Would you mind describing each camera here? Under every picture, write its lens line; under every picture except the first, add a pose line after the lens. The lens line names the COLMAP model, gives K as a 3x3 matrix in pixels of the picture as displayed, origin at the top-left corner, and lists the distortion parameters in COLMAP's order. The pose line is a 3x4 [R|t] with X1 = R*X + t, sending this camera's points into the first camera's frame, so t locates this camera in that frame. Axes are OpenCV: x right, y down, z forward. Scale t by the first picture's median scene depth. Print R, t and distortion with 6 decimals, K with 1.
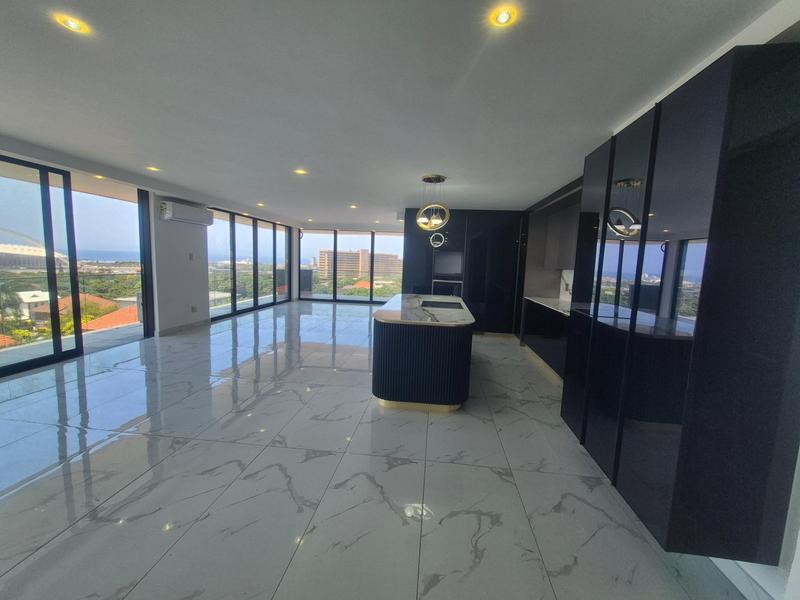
lens RADIAL K [[315.8, 0, 409.6], [0, 315.8, 291.5], [0, 0, 1]] dist [0.003879, -0.002663]
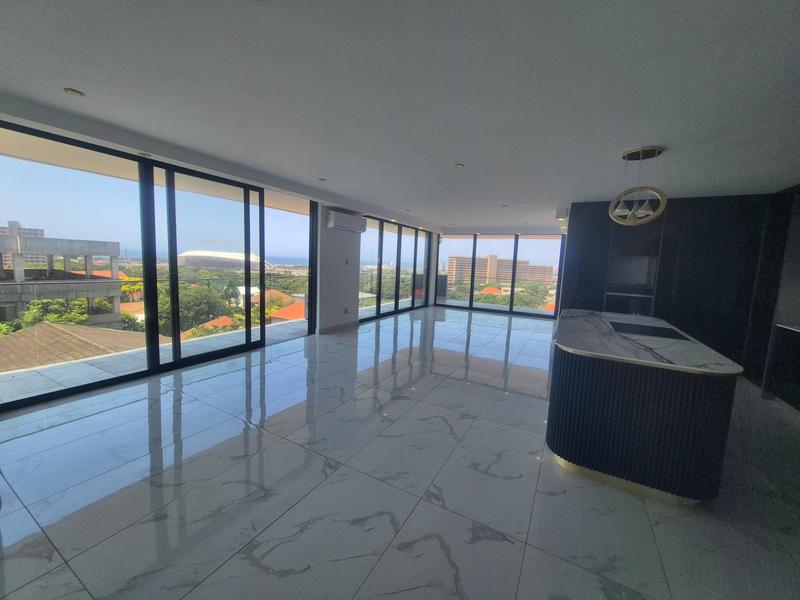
lens RADIAL K [[315.8, 0, 409.1], [0, 315.8, 287.7], [0, 0, 1]] dist [0.003879, -0.002663]
pose [[0.921438, 0.034430, -0.386997, -0.086211], [-0.045707, 0.998755, -0.019972, -0.011691], [0.385827, 0.036091, 0.921865, 0.106254]]
